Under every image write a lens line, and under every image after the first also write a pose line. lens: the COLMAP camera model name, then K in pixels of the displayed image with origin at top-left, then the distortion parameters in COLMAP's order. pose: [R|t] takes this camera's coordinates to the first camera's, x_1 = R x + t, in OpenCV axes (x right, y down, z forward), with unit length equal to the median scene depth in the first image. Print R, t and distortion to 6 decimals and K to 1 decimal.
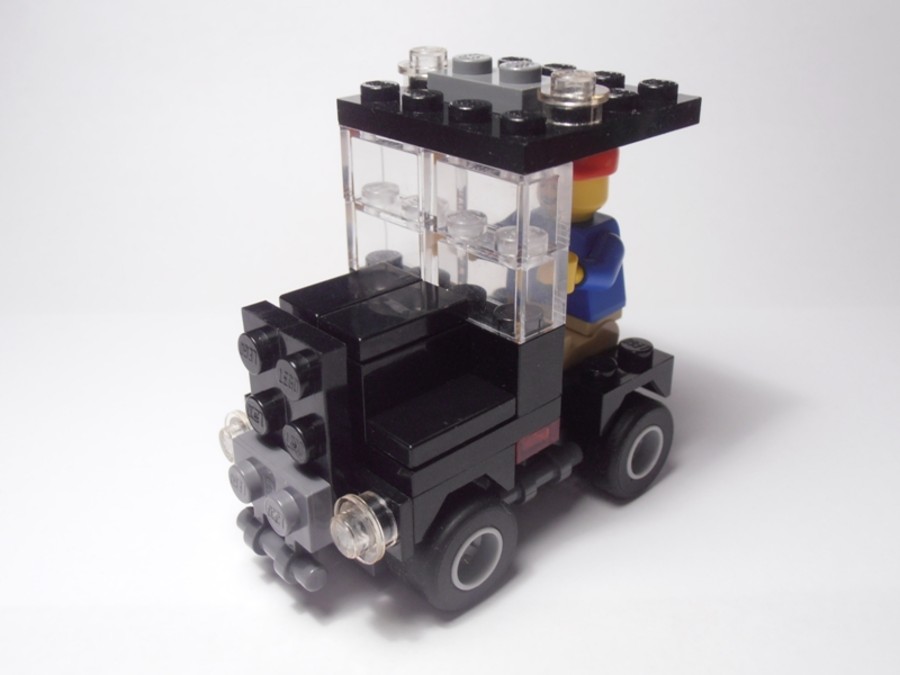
lens RADIAL K [[905.5, 0, 446.1], [0, 905.5, 337.7], [0, 0, 1]] dist [-0.008601, -0.003460]
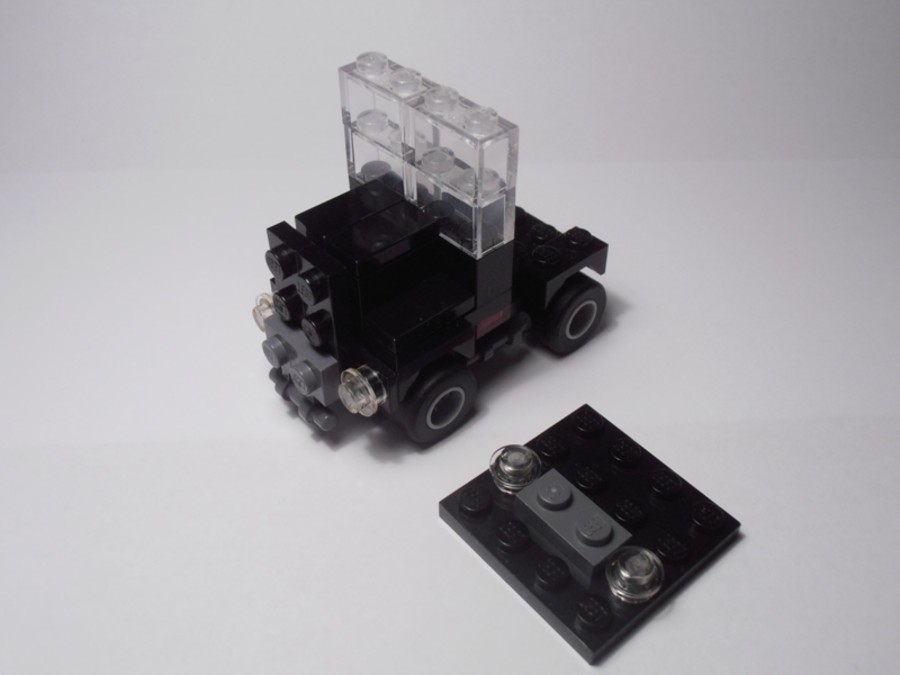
lens RADIAL K [[939.1, 0, 447.3], [0, 939.1, 335.1], [0, 0, 1]] dist [-0.028873, -0.013207]
pose [[0.999896, 0.008628, -0.011561, 0.053708], [-0.005141, 0.961922, 0.273274, -0.257403], [0.013479, -0.273186, 0.961867, -0.348795]]
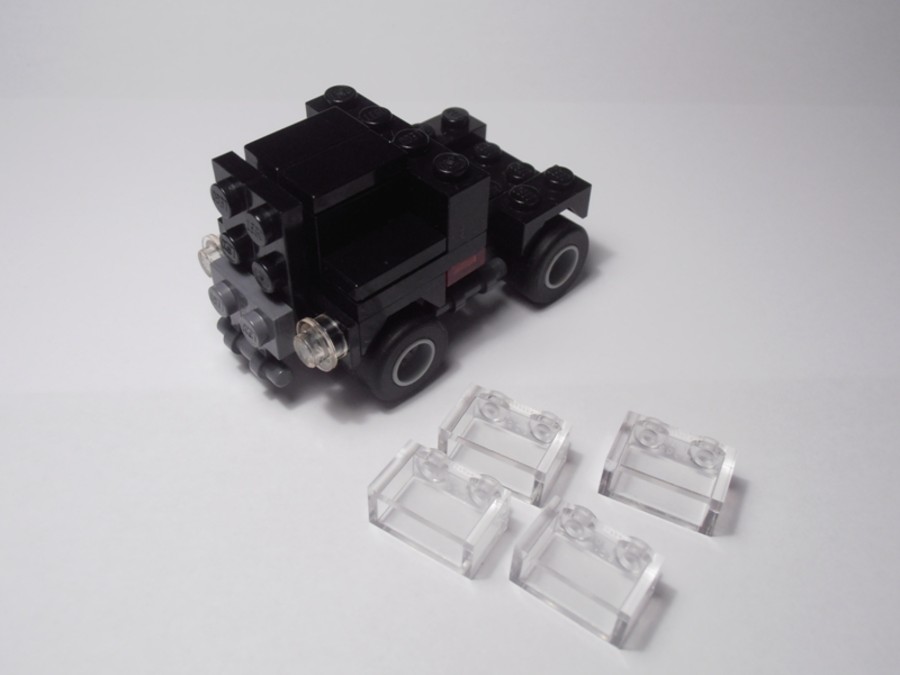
lens RADIAL K [[939.1, 0, 447.3], [0, 939.1, 335.1], [0, 0, 1]] dist [-0.028873, -0.013207]
pose [[0.999506, 0.013165, 0.028546, 0.045191], [-0.021523, 0.948453, 0.316187, -0.205255], [-0.022912, -0.316646, 0.948267, -0.218872]]
